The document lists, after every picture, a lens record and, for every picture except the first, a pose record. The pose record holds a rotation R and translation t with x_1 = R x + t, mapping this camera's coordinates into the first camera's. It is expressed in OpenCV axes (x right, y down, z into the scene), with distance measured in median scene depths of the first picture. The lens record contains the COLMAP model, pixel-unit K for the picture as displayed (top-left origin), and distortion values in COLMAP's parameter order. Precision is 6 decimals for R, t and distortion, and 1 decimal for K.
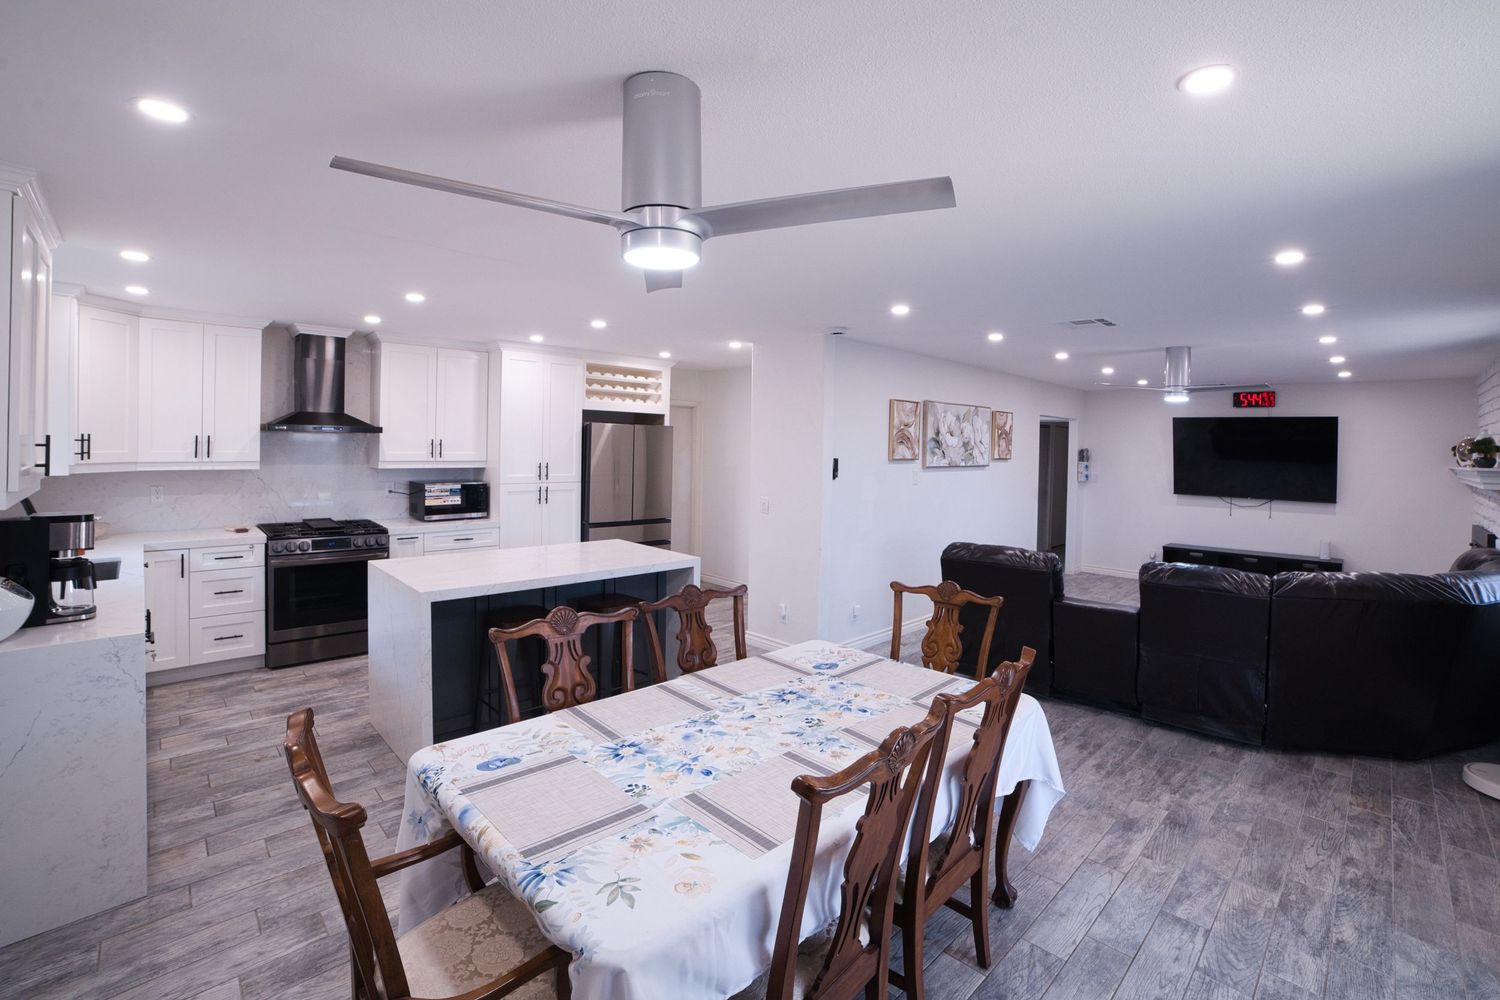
lens RADIAL K [[665.5, 0, 794.4], [0, 665.5, 451.5], [0, 0, 1]] dist [-0.115674, 0.042393]
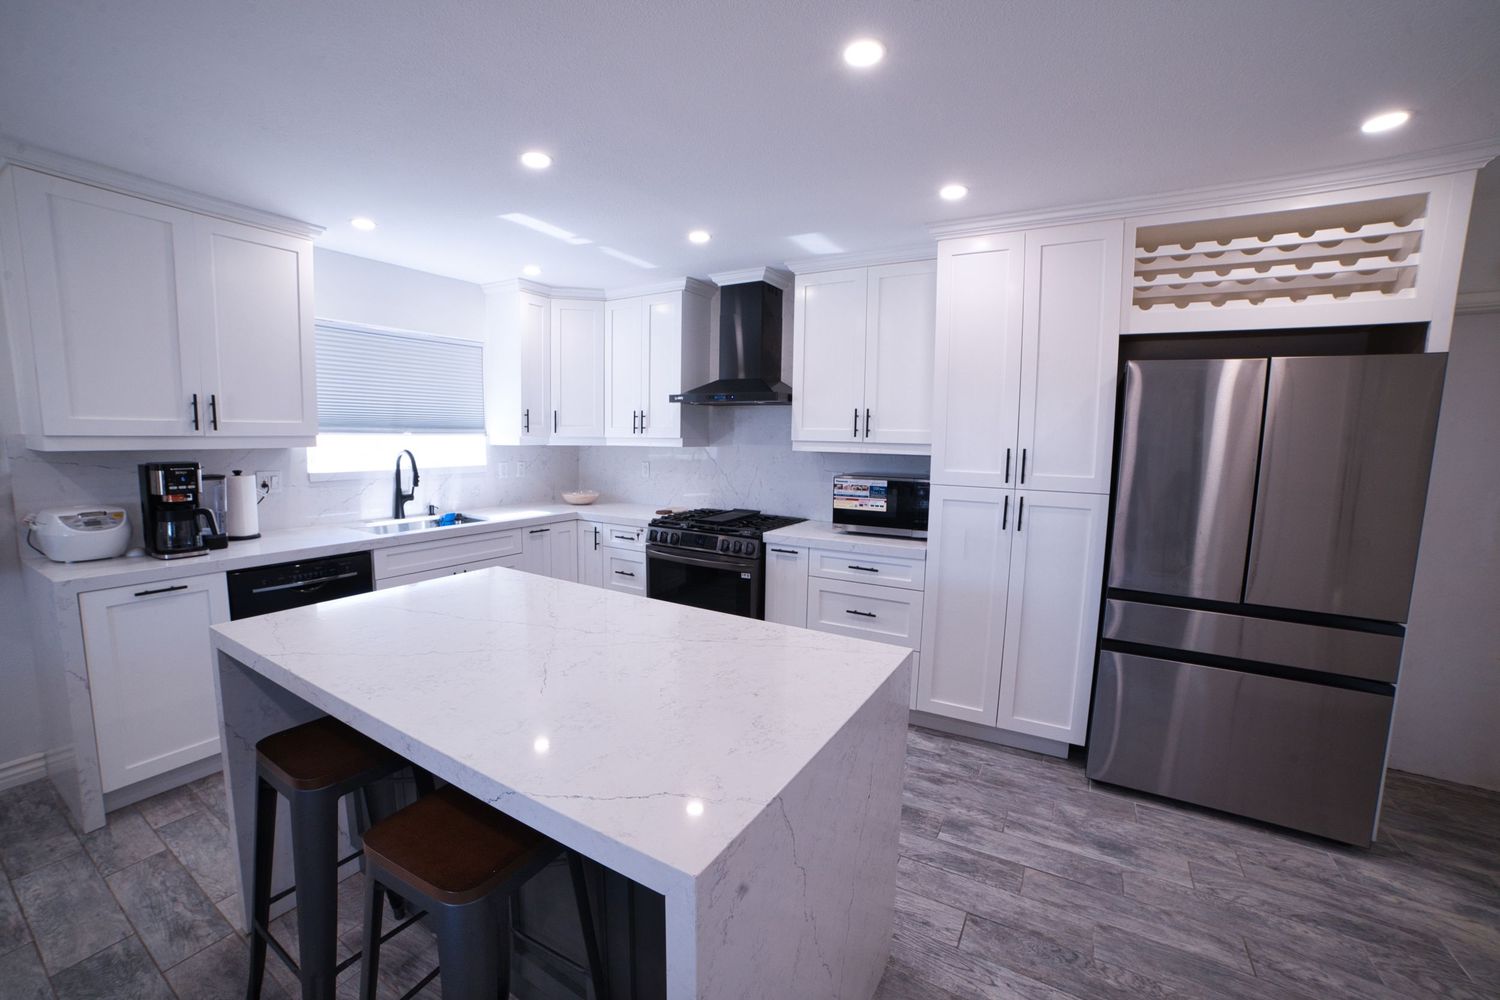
lens RADIAL K [[639.4, 0, 732.2], [0, 639.4, 489.7], [0, 0, 1]] dist [-0.001630, 0.000199]
pose [[0.206973, 0.070390, -0.975811, 0.063598], [-0.021546, 0.997494, 0.067384, 0.019218], [0.978109, 0.007079, 0.207971, 0.676175]]
